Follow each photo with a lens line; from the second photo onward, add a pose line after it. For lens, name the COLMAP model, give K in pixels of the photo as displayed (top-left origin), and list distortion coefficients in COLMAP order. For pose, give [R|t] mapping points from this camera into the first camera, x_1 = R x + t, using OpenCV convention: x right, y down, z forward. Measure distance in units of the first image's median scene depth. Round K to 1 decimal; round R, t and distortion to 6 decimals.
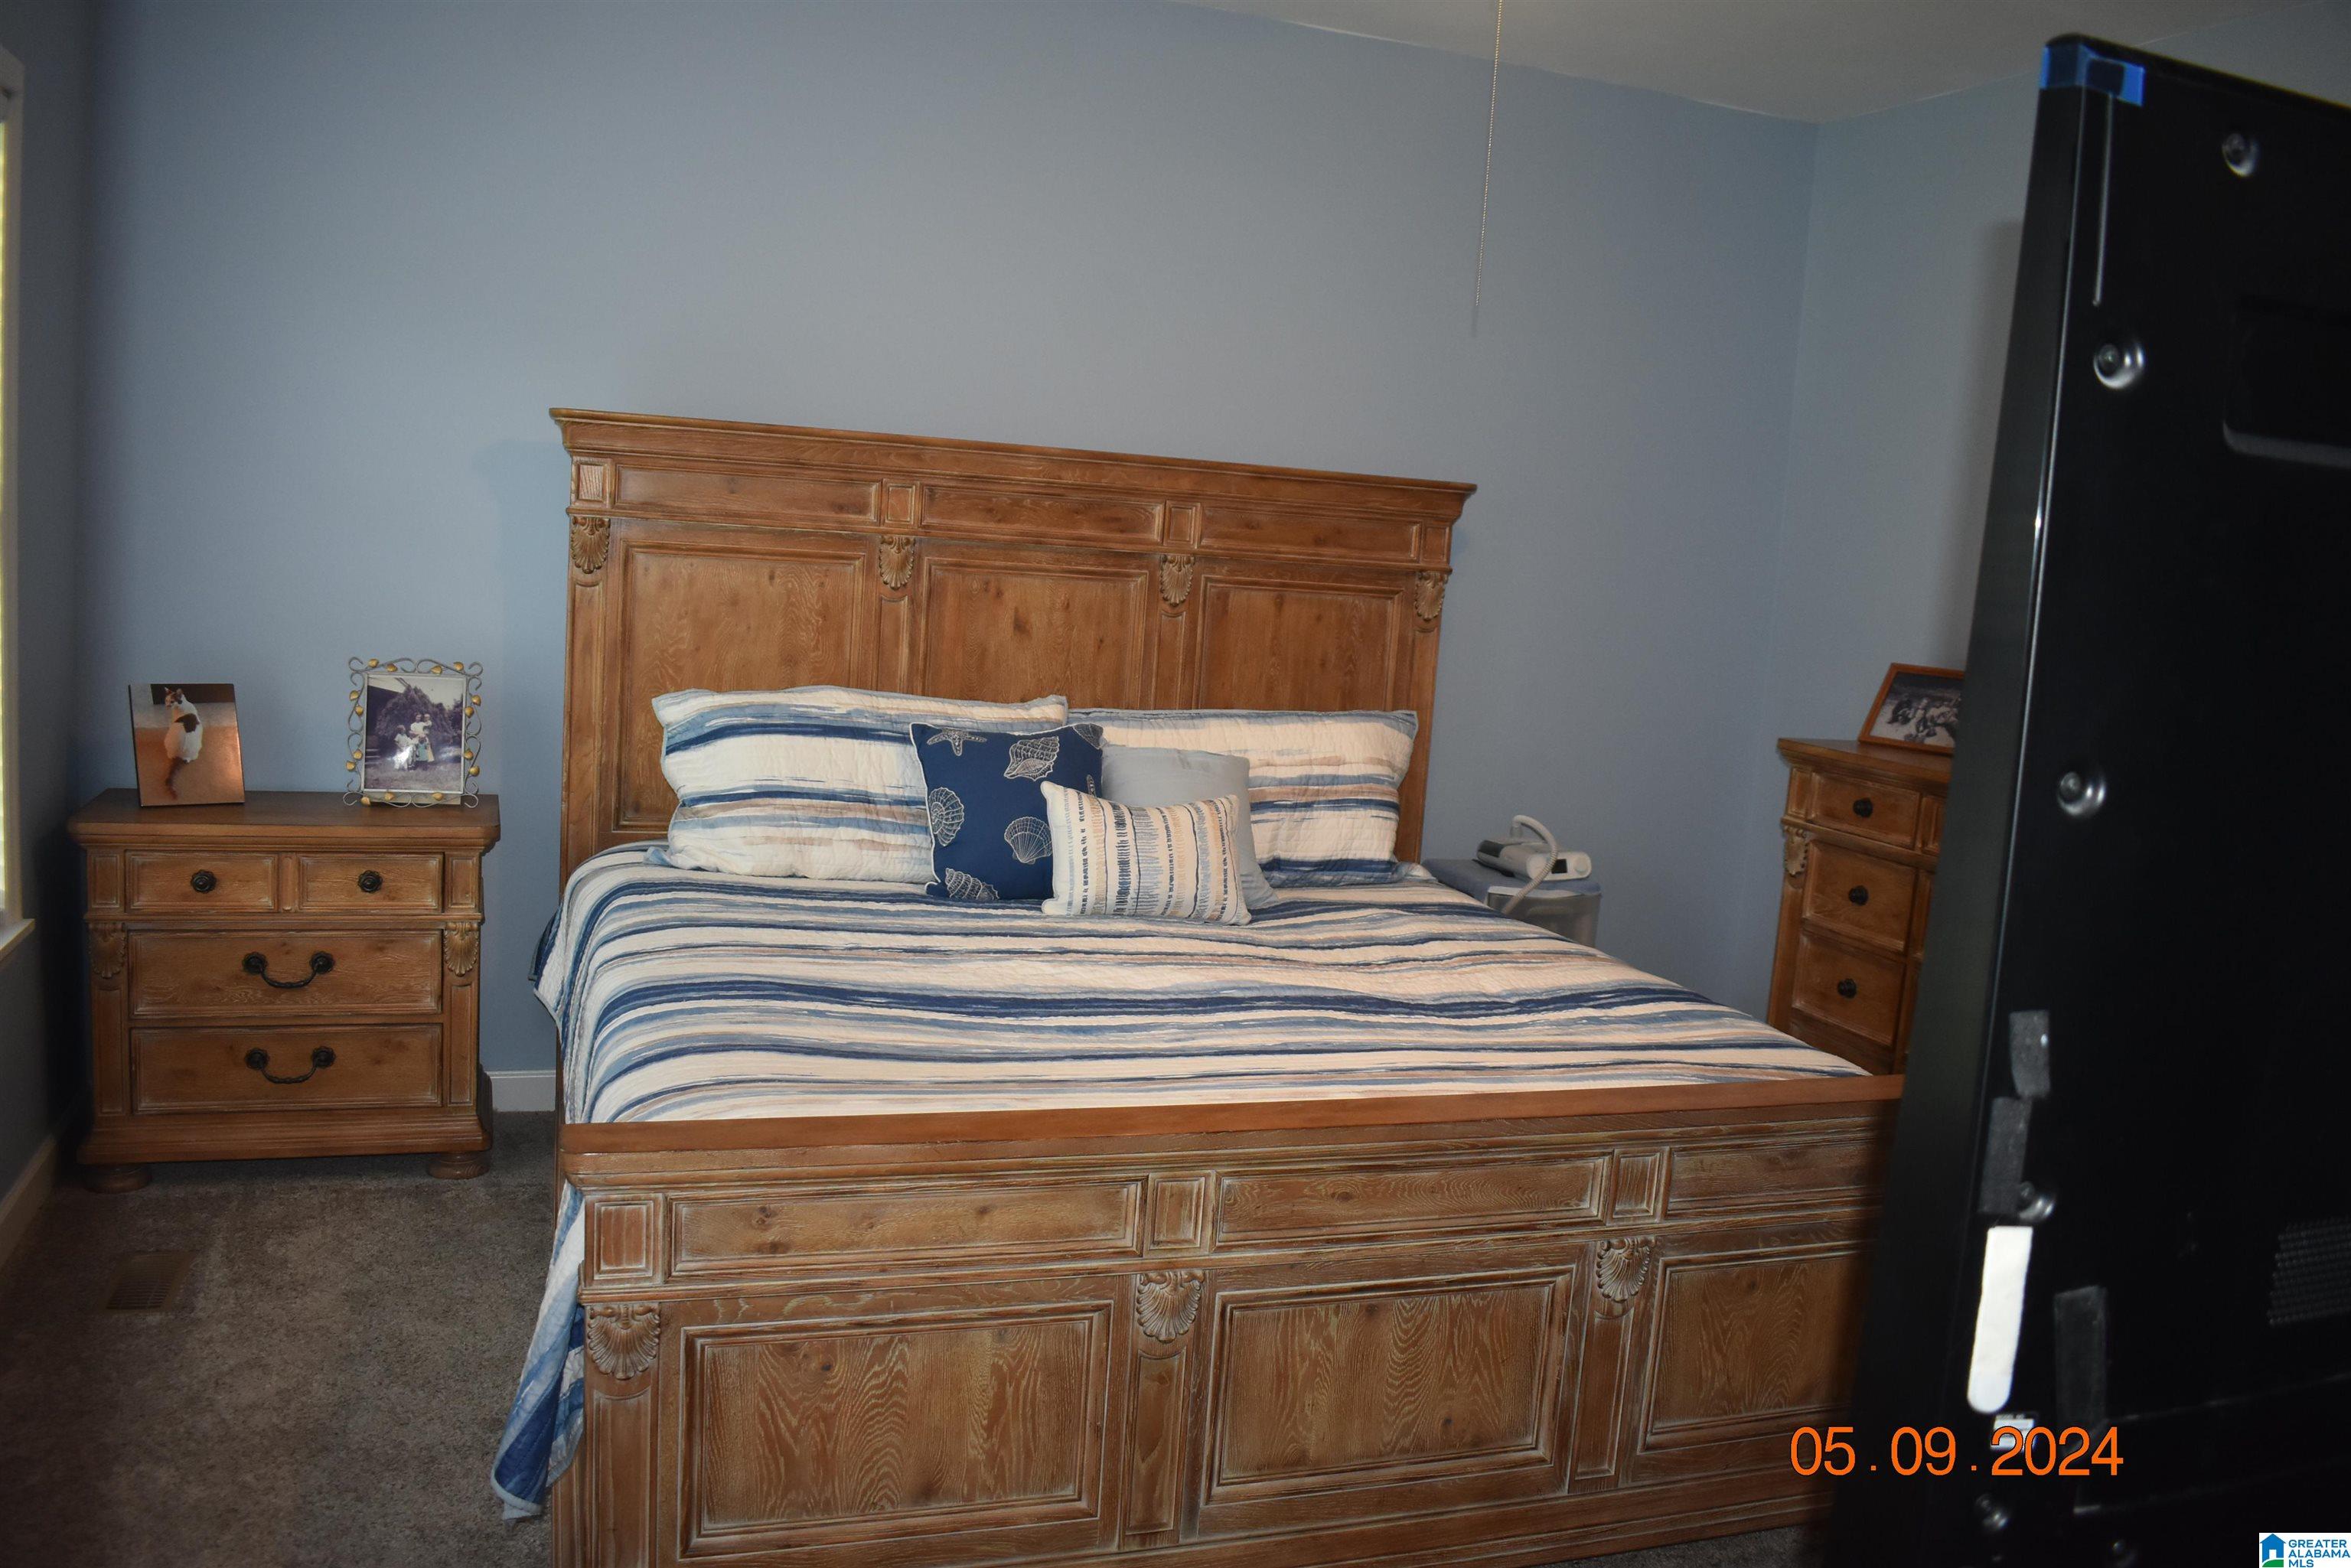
lens RADIAL K [[1842.3, 0, 1175.1], [0, 1842.3, 786.8], [0, 0, 1]] dist [-0.098382, 0.020385]
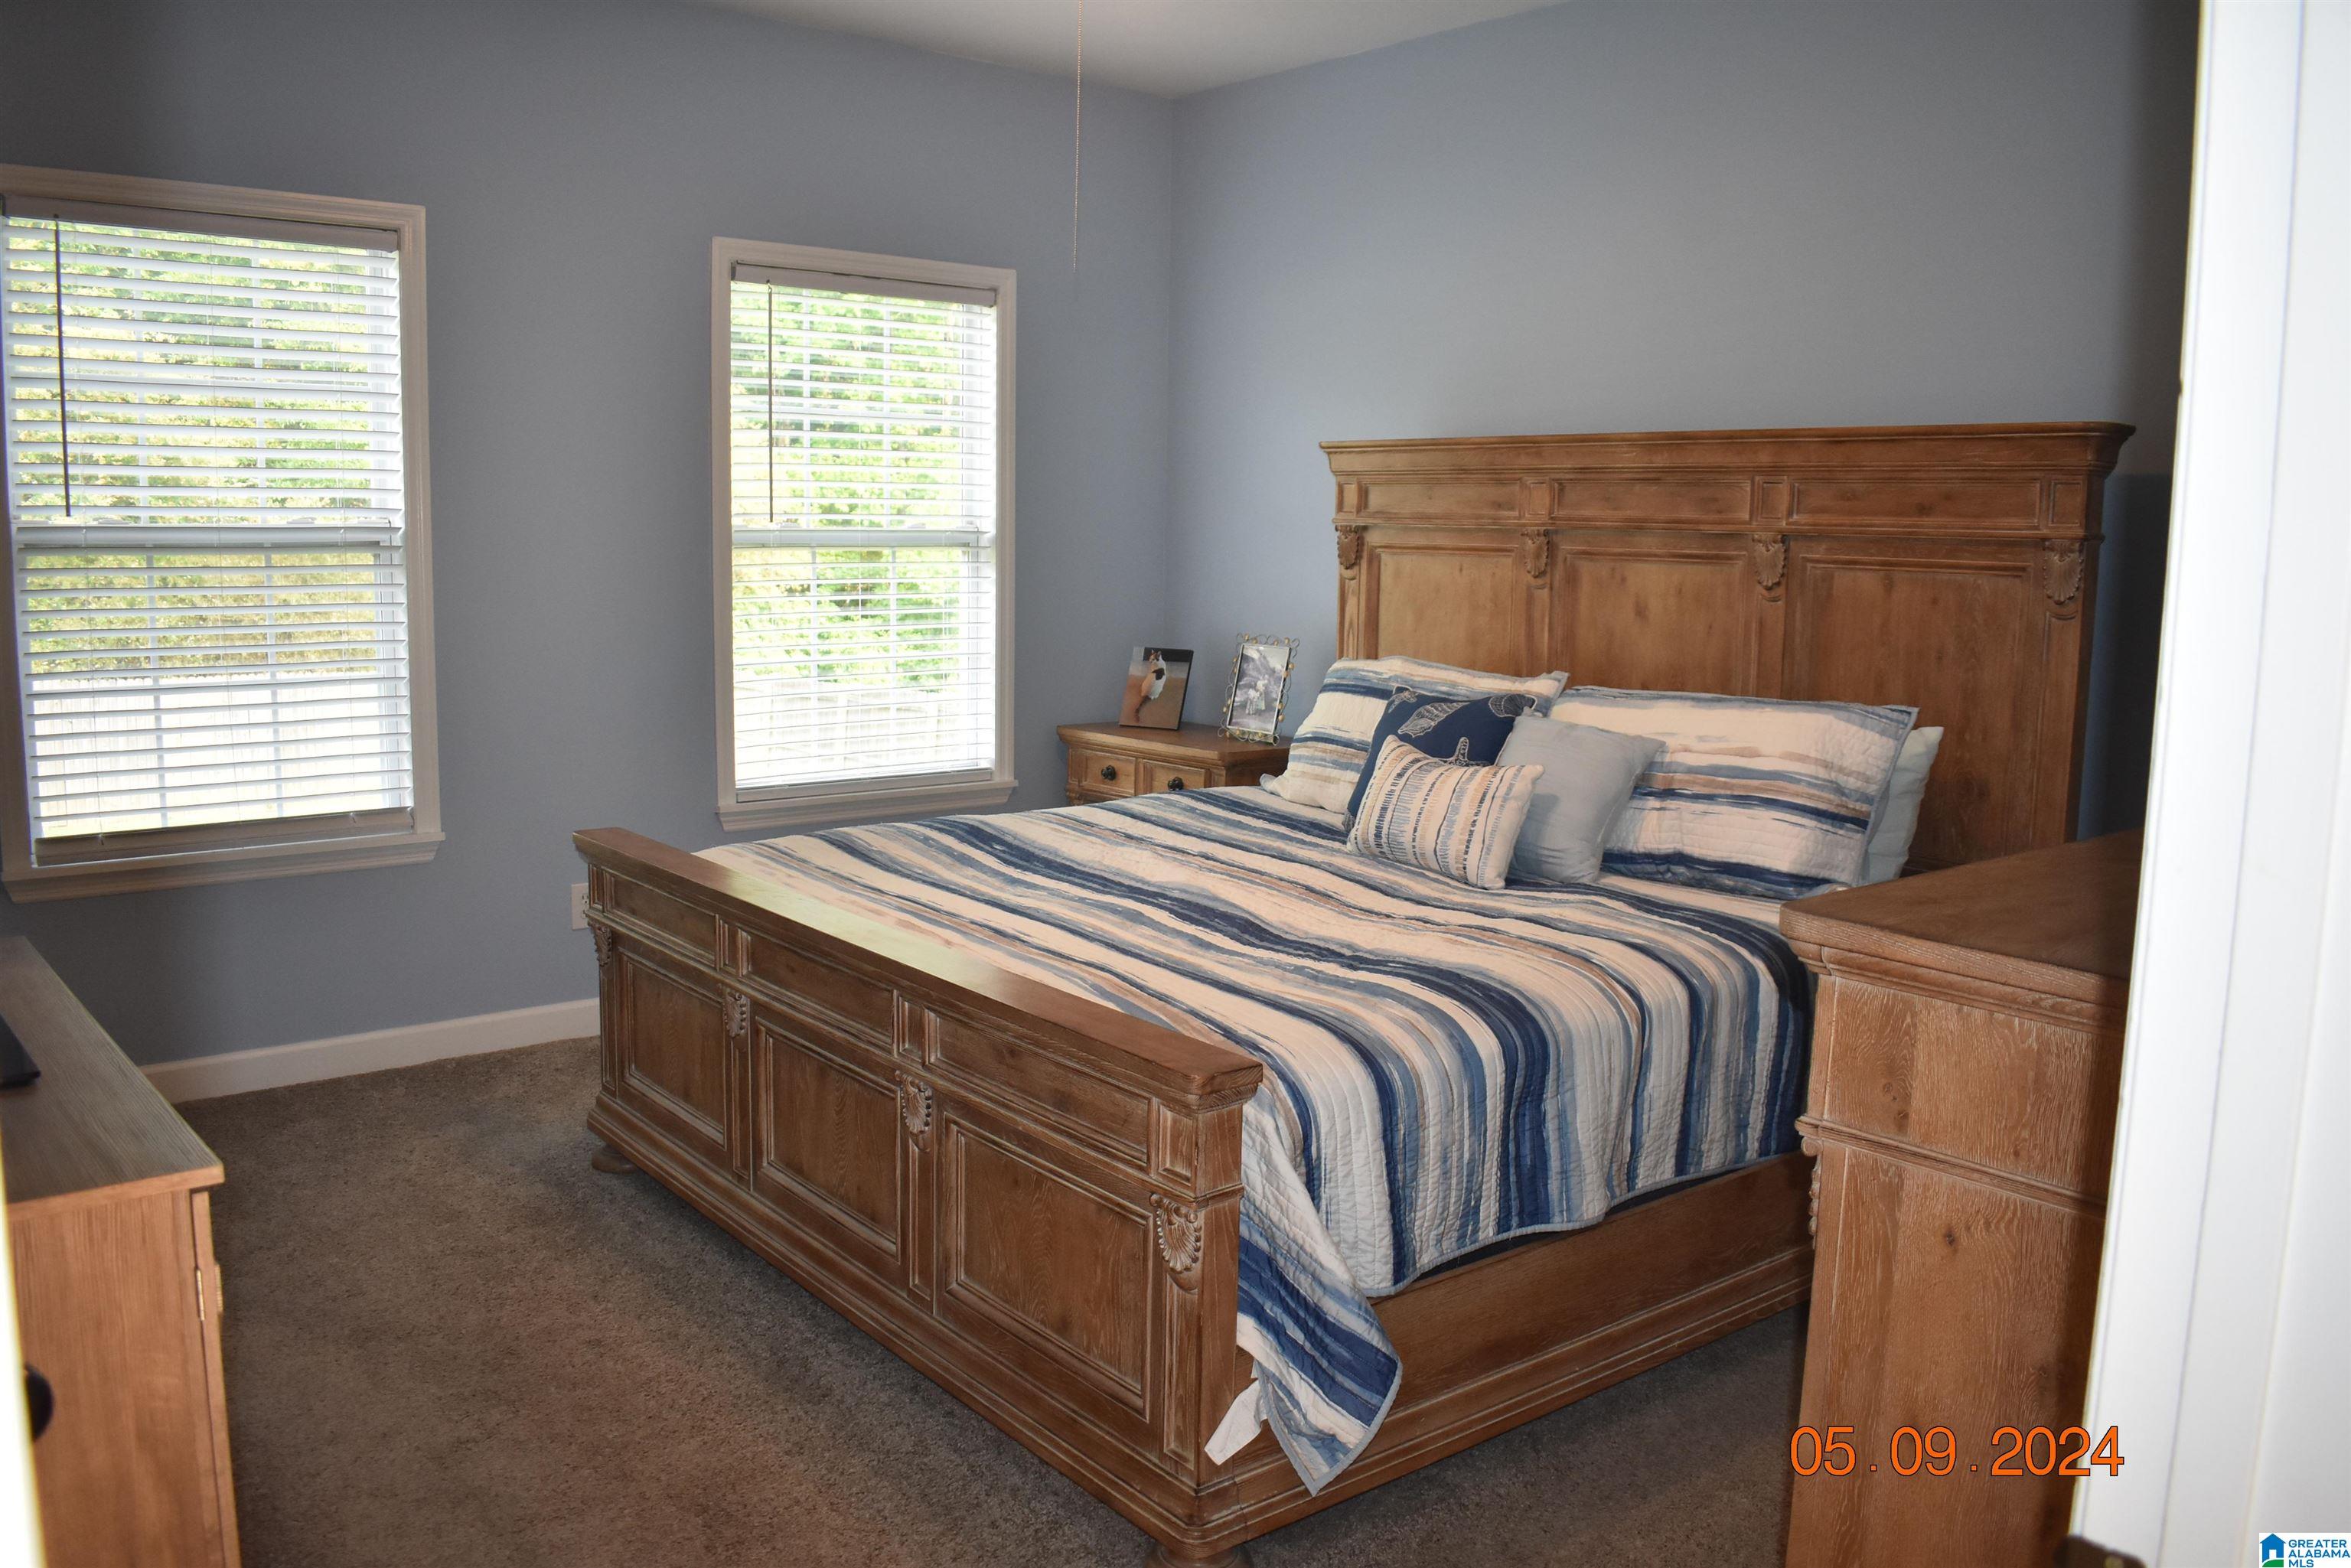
lens RADIAL K [[1842.3, 0, 1174.0], [0, 1842.3, 786.1], [0, 0, 1]] dist [-0.098382, 0.020385]
pose [[0.330636, 0.068699, -0.941255, 0.870097], [-0.119133, 0.992407, 0.030585, 0.008684], [0.936209, 0.102022, 0.336310, 0.477427]]
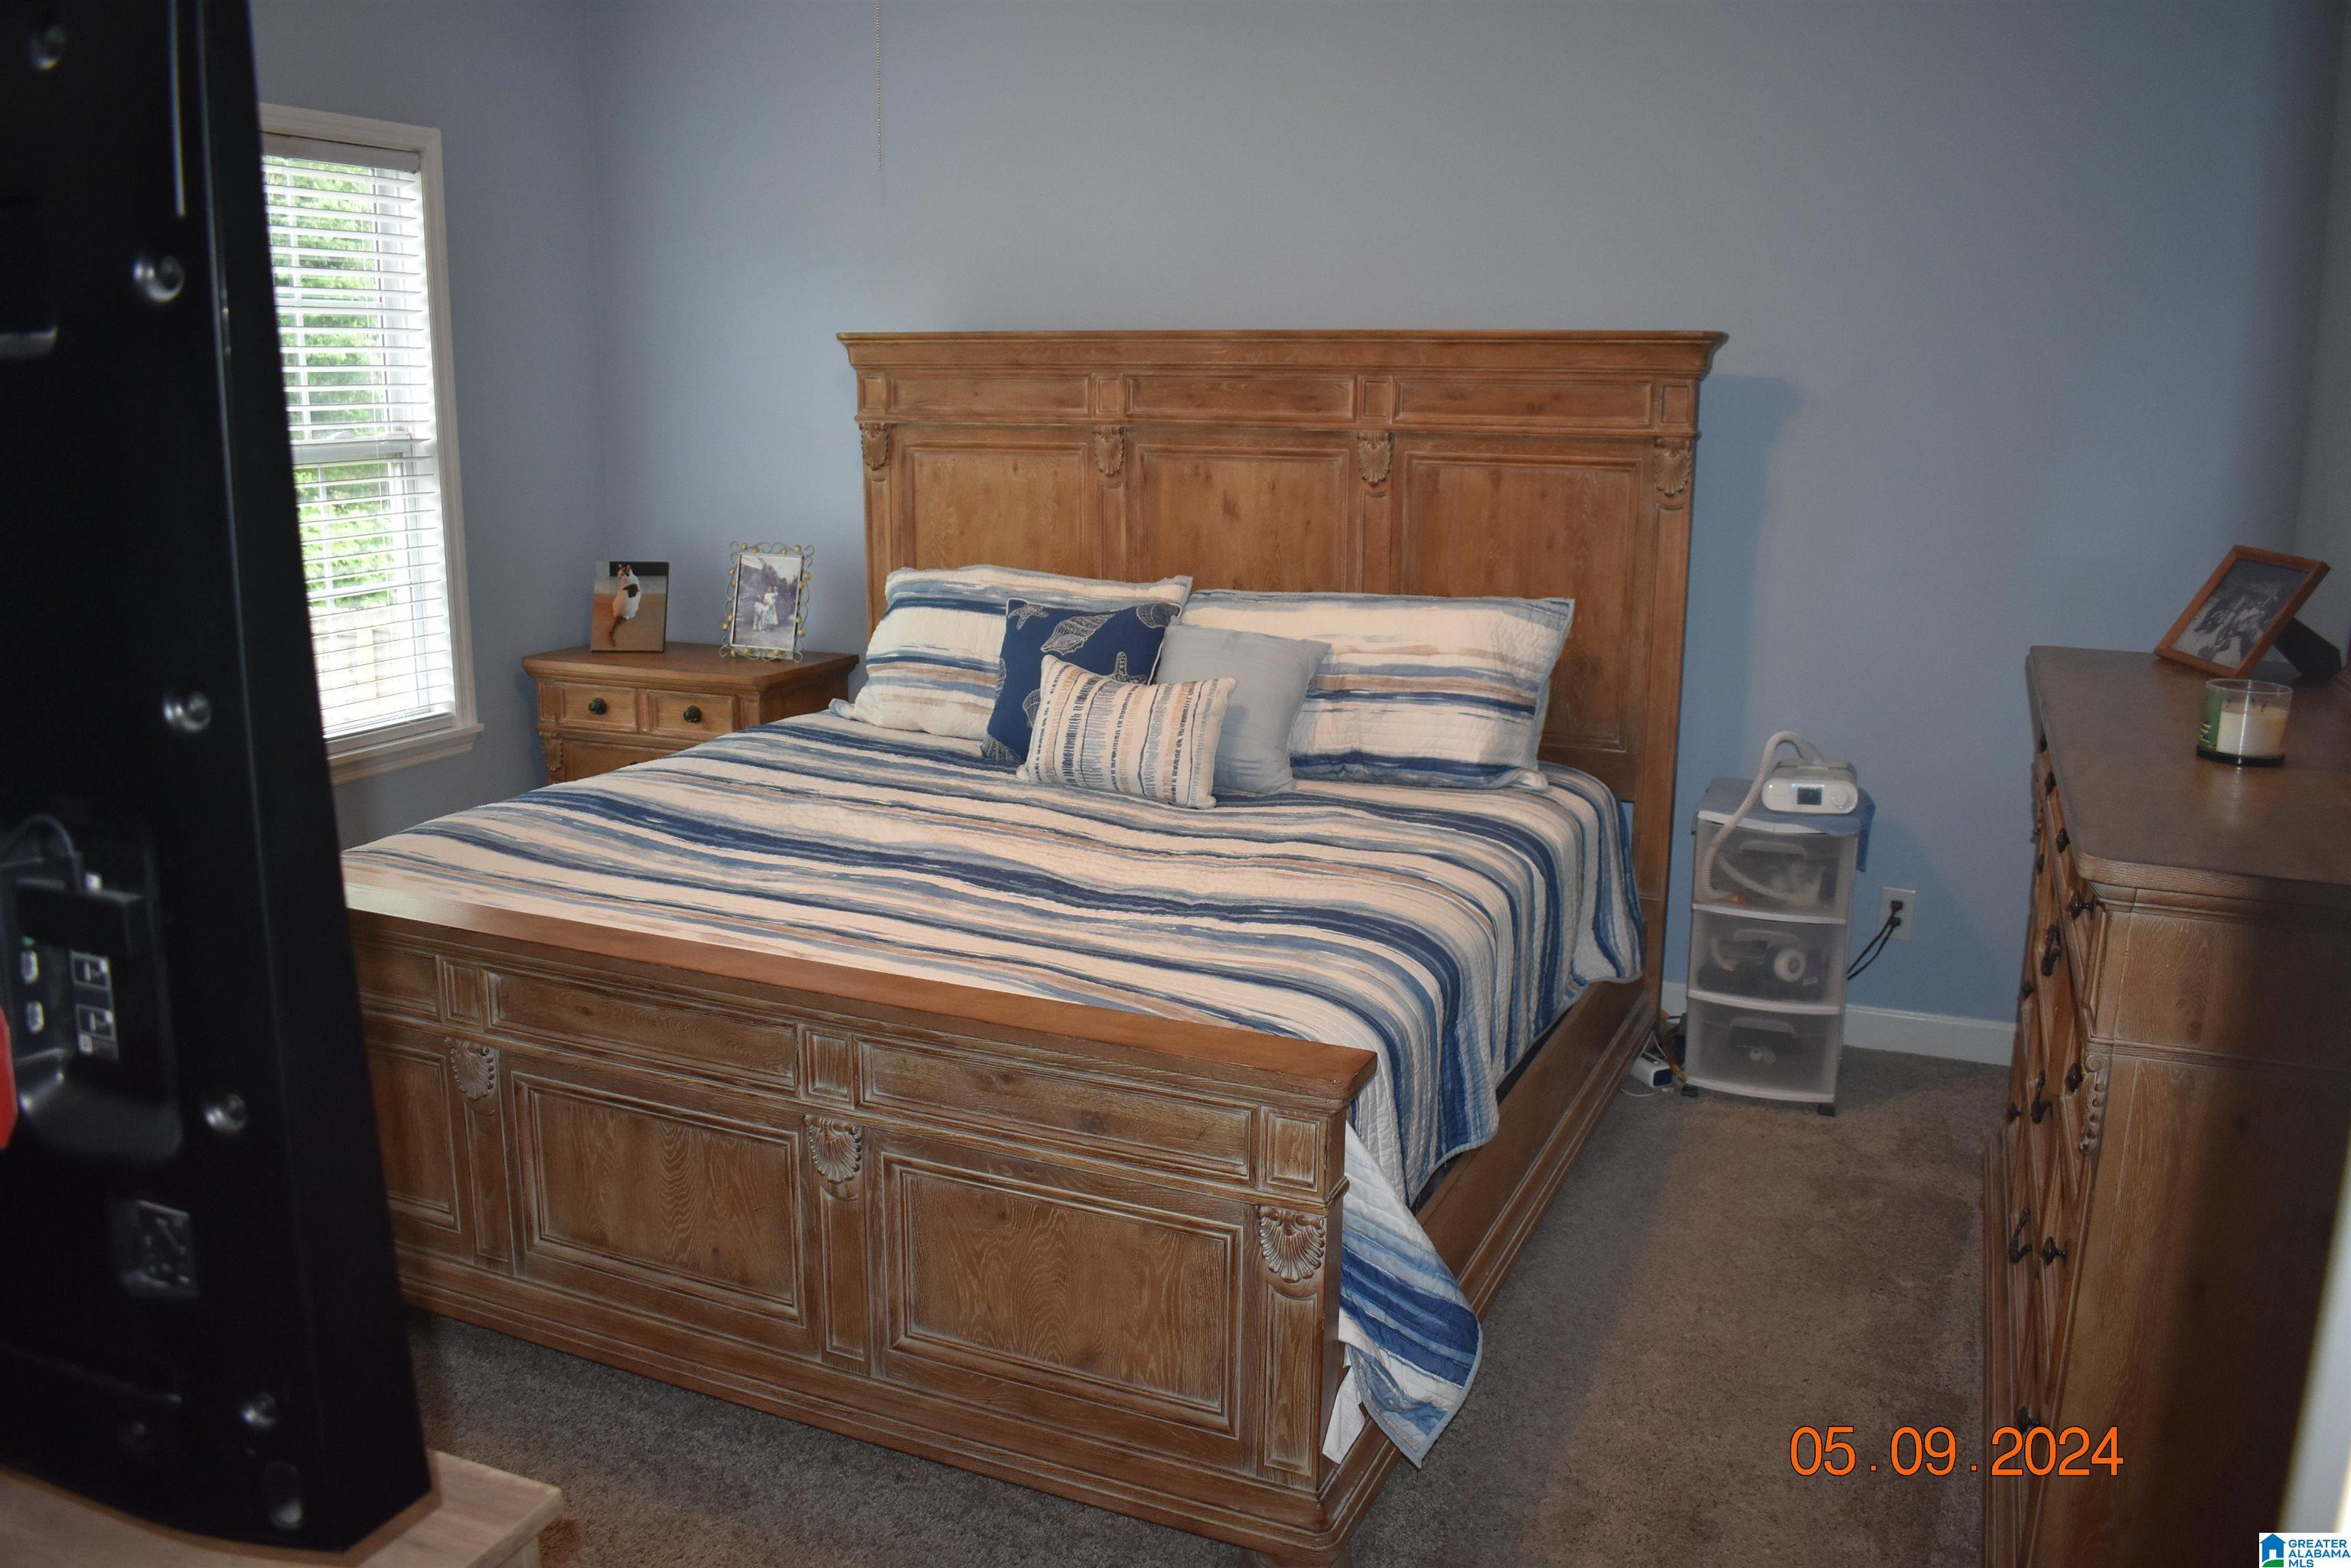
lens RADIAL K [[1842.3, 0, 1178.5], [0, 1842.3, 783.6], [0, 0, 1]] dist [-0.098382, 0.020385]
pose [[0.728499, 0.083183, -0.679978, 0.663965], [-0.047571, 0.996347, 0.070919, -0.007391], [0.683394, -0.019317, 0.729794, 0.261354]]
